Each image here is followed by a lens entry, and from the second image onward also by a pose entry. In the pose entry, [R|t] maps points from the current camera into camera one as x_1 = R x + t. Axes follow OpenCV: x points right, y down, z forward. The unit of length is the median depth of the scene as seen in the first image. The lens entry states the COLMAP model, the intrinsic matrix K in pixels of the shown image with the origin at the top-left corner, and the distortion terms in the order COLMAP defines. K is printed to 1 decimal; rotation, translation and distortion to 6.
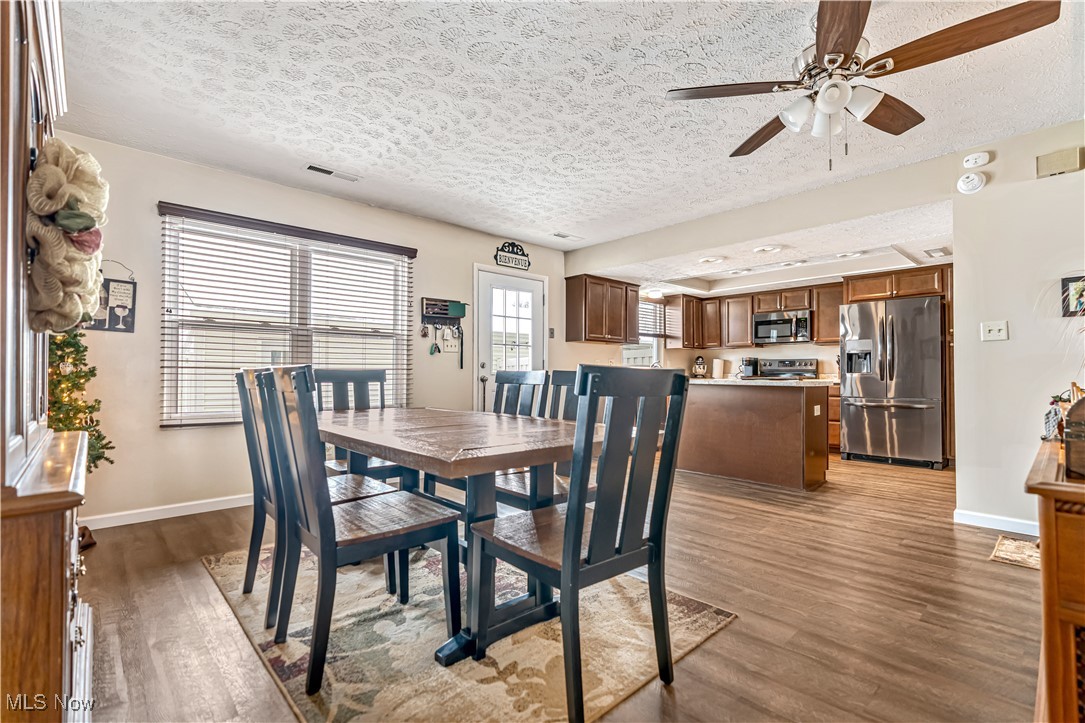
lens RADIAL K [[488.3, 0, 539.4], [0, 488.3, 377.9], [0, 0, 1]] dist [-0.001304, -0.000100]
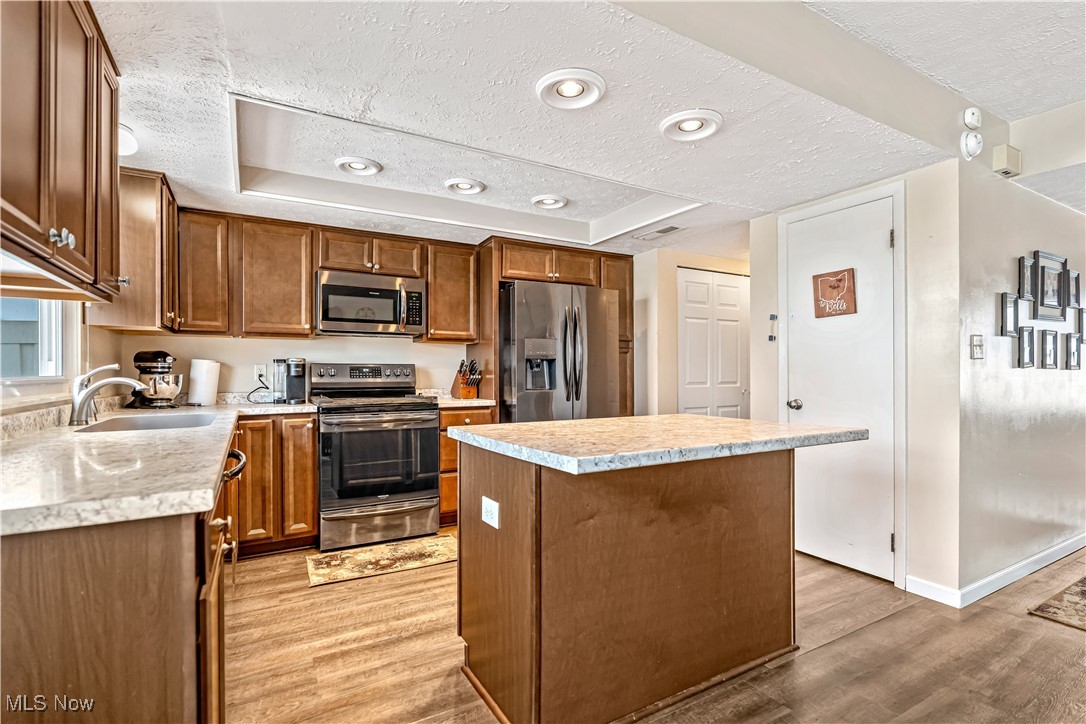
lens RADIAL K [[519.0, 0, 545.6], [0, 519.0, 366.3], [0, 0, 1]] dist [-0.001195, -0.000165]
pose [[0.213598, 0.004640, 0.976911, -0.015219], [0.009093, 0.999936, -0.006738, -0.039774], [-0.976879, 0.010322, 0.213542, 0.904942]]
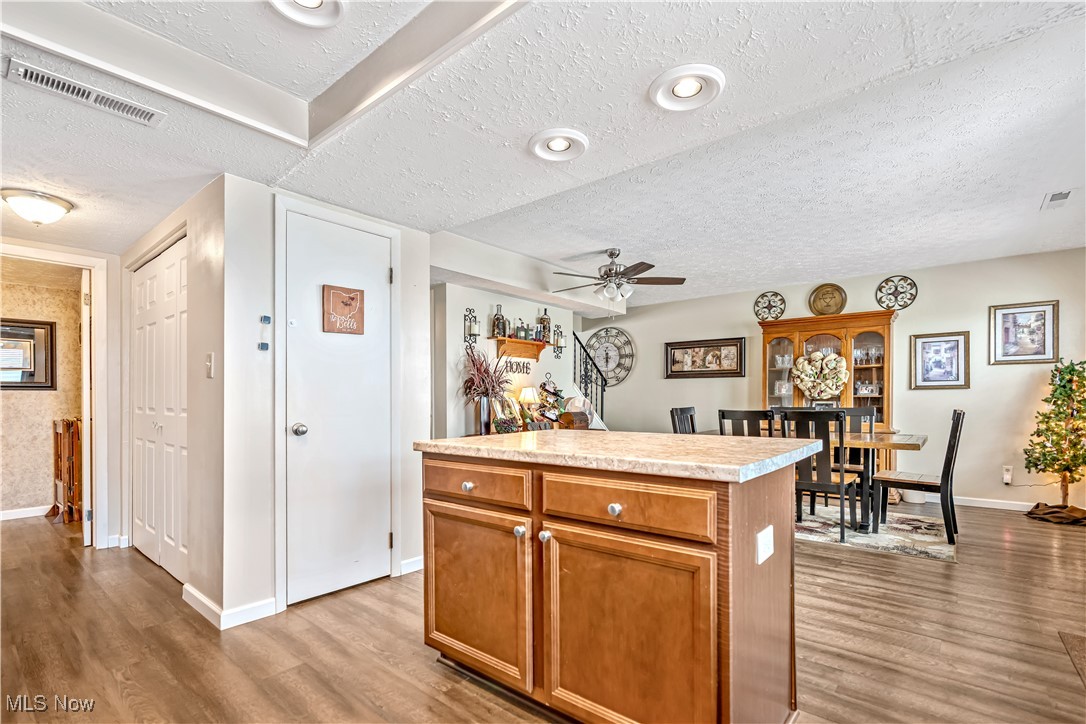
lens RADIAL K [[508.0, 0, 546.5], [0, 508.0, 398.7], [0, 0, 1]] dist [-0.002592, -0.000878]
pose [[-0.991220, 0.000465, -0.132220, 0.478729], [-0.000463, 0.999975, 0.006992, -0.030184], [0.132220, 0.006991, -0.991196, 1.289248]]
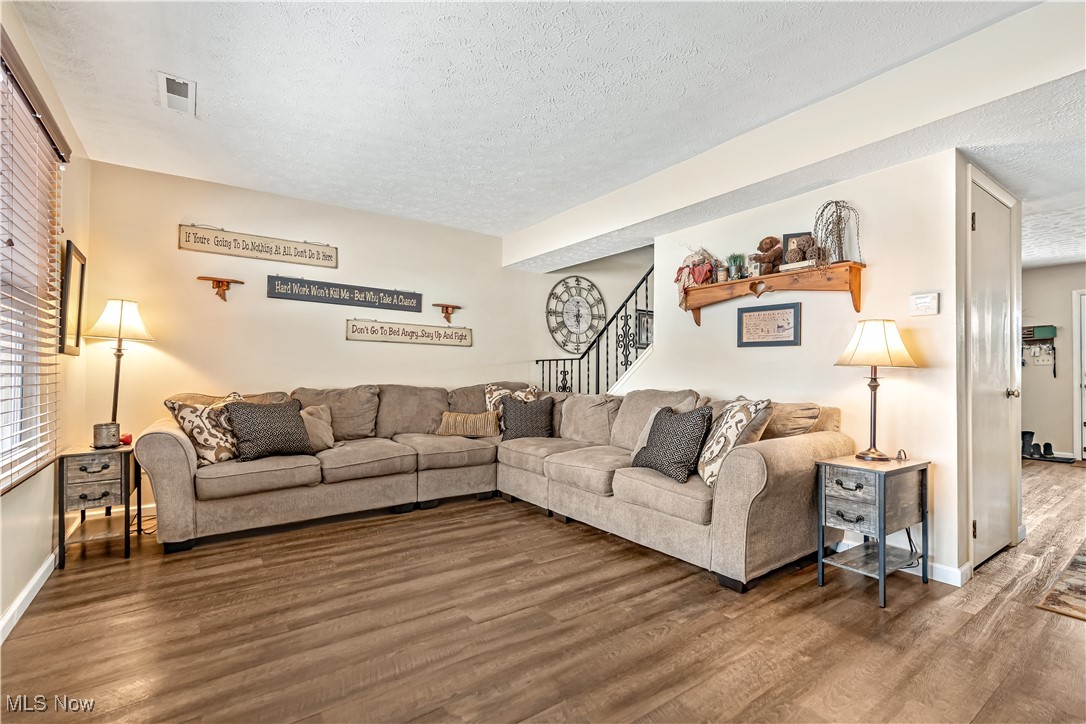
lens RADIAL K [[491.6, 0, 544.4], [0, 491.6, 371.6], [0, 0, 1]] dist [0.000304, 0.000394]
pose [[-0.118270, -0.005567, -0.992966, 1.237329], [-0.013064, 0.999906, -0.004049, -0.008915], [0.992896, 0.012493, -0.118331, -0.177656]]
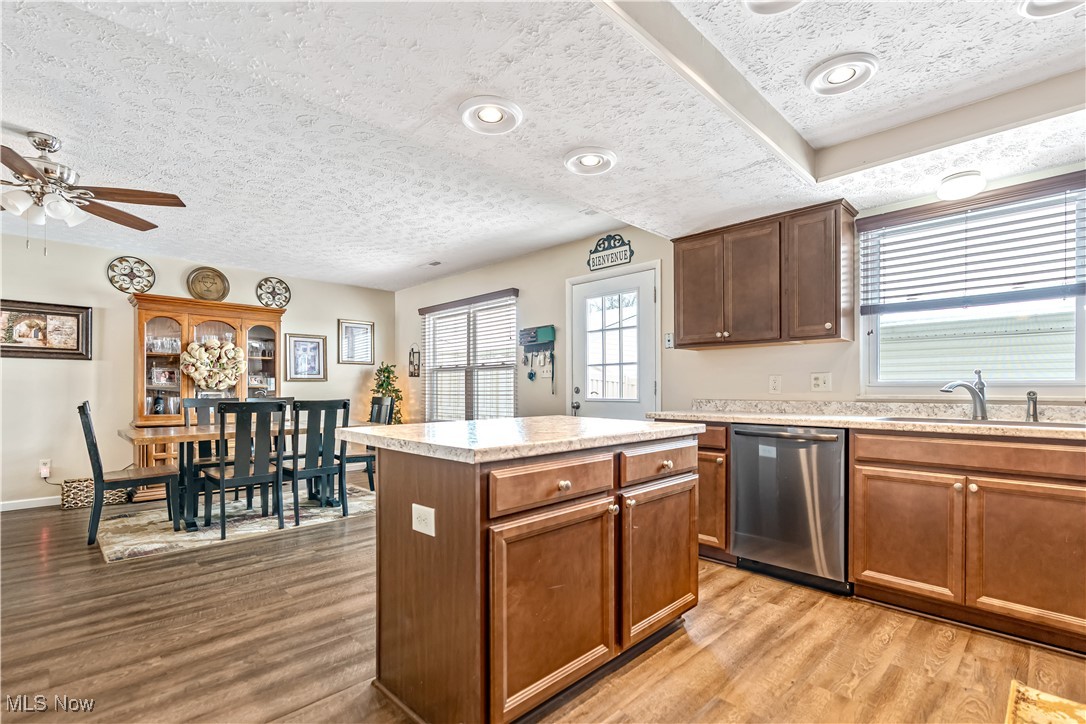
lens RADIAL K [[501.6, 0, 543.4], [0, 501.6, 389.5], [0, 0, 1]] dist [-0.001257, 0.000042]
pose [[0.034666, -0.000541, -0.999399, 0.795091], [-0.006280, 0.999980, -0.000759, -0.025614], [0.999379, 0.006303, 0.034662, 0.906614]]
